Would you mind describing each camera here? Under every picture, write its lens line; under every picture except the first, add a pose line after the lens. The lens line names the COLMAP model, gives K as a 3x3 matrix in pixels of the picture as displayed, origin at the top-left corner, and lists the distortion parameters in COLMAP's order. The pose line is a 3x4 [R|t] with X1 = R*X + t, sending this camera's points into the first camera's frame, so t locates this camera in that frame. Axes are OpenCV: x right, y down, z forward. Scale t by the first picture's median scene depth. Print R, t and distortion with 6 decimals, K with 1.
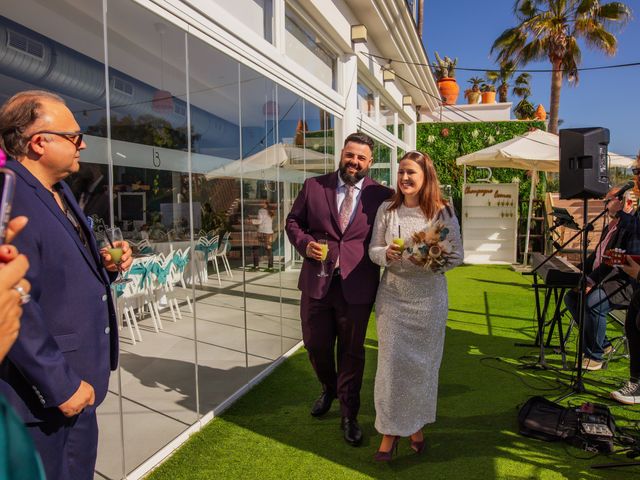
lens RADIAL K [[998.9, 0, 320.0], [0, 998.9, 240.0], [0, 0, 1]] dist [-0.027895, -0.022056]
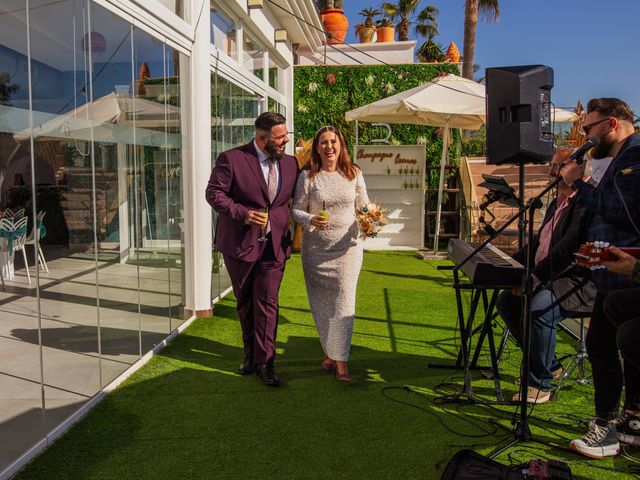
lens RADIAL K [[998.9, 0, 320.0], [0, 998.9, 240.0], [0, 0, 1]] dist [-0.027895, -0.022056]
pose [[0.993827, -0.013475, 0.110118, 0.033238], [0.010168, 0.999482, 0.030534, -0.007905], [-0.110472, -0.029226, 0.993449, 0.251546]]
